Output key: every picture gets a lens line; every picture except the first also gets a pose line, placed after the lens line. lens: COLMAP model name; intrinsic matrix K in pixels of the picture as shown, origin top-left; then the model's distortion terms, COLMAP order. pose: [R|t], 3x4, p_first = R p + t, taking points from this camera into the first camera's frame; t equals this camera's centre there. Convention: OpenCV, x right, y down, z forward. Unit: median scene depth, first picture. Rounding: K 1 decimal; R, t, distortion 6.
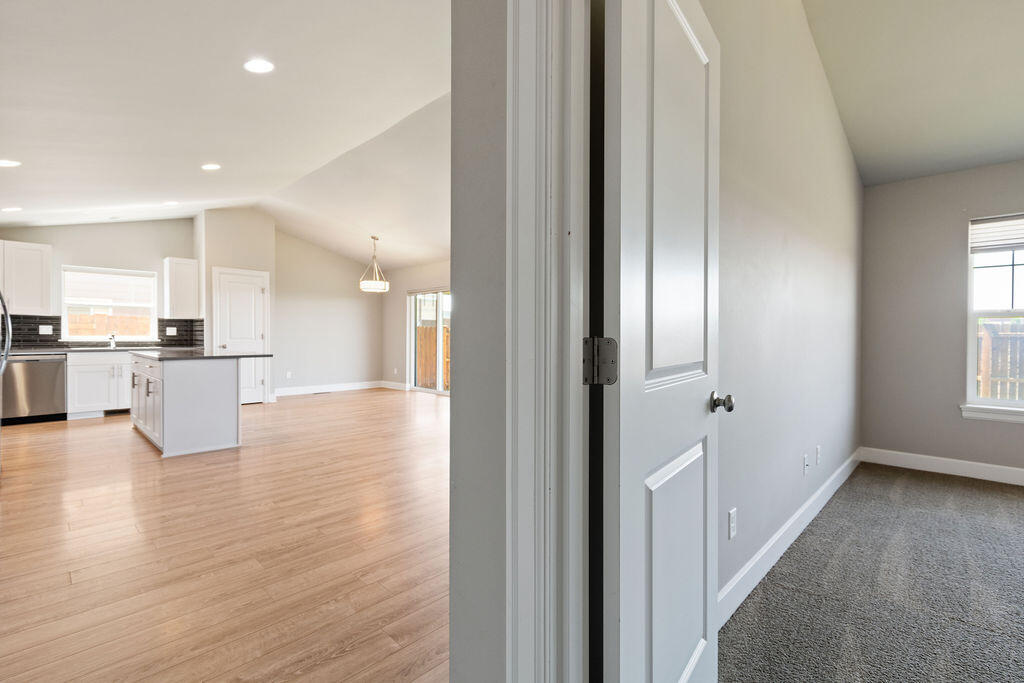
lens RADIAL K [[459.2, 0, 508.2], [0, 459.2, 337.7], [0, 0, 1]] dist [0.007713, -0.002367]
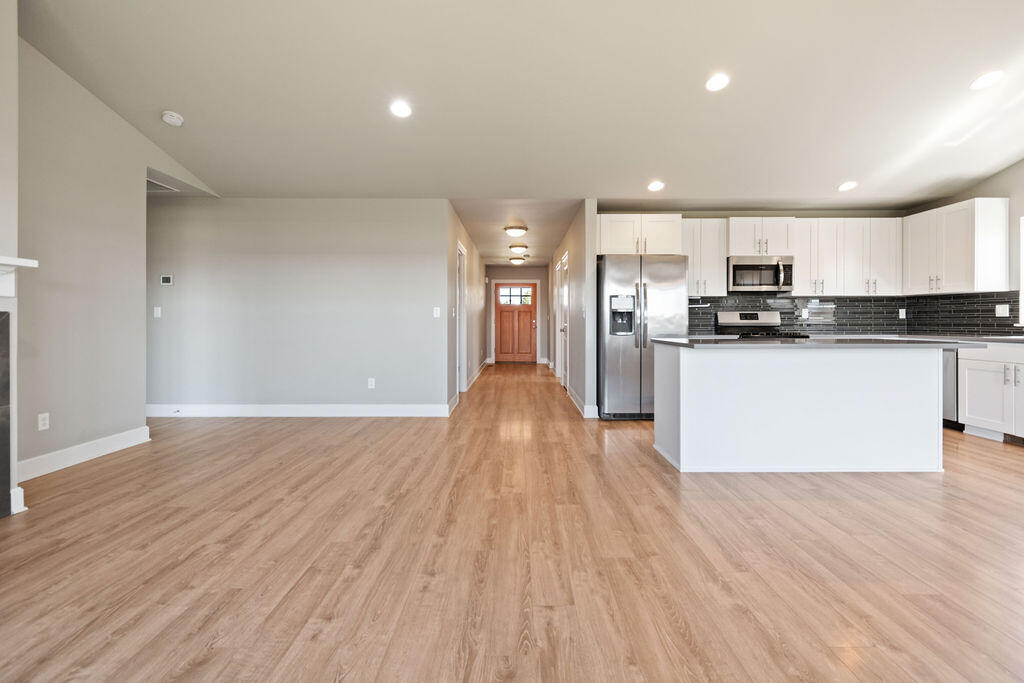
lens RADIAL K [[459.2, 0, 519.4], [0, 459.2, 323.8], [0, 0, 1]] dist [0.007713, -0.002367]
pose [[-0.716282, -0.001378, -0.697810, 0.059119], [-0.006823, 0.999964, 0.005030, 0.005463], [0.697778, 0.008364, -0.716265, 0.957439]]
